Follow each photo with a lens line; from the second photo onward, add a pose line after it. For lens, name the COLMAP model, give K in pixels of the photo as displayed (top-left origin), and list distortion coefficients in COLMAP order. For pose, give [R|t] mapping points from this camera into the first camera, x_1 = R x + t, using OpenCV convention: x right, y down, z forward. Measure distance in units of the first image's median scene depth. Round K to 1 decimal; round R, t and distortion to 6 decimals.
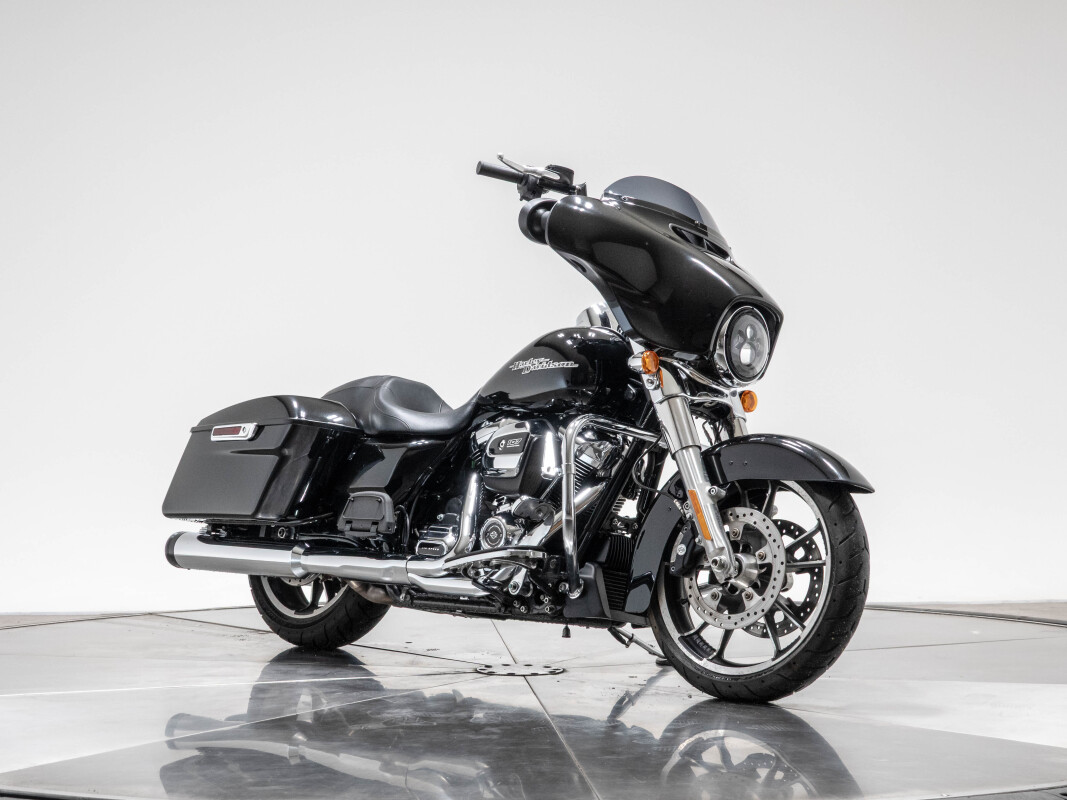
lens RADIAL K [[2076.5, 0, 478.7], [0, 2076.5, 410.0], [0, 0, 1]] dist [-0.072953, 0.000000]
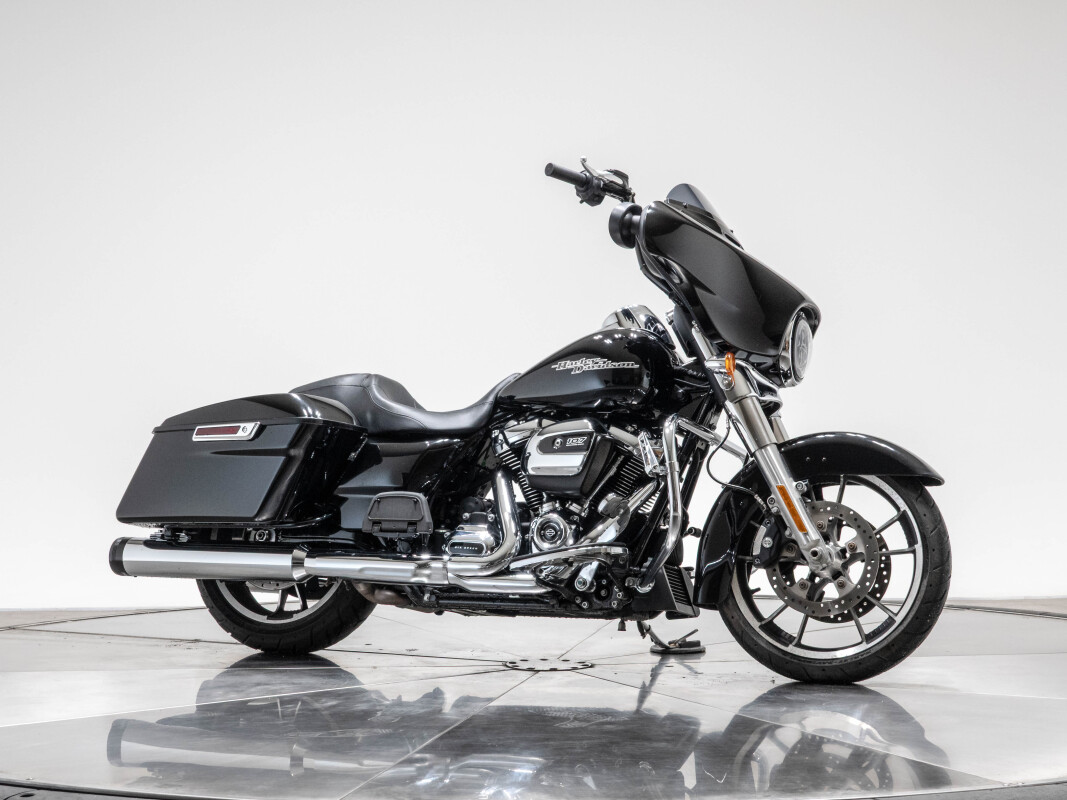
lens RADIAL K [[2076.5, 0, 528.7], [0, 2076.5, 401.1], [0, 0, 1]] dist [-0.072953, 0.000000]
pose [[0.933491, -0.001188, 0.358598, -0.368886], [0.000754, 0.999999, 0.001352, -0.005387], [-0.358600, -0.000992, 0.933491, 0.059663]]
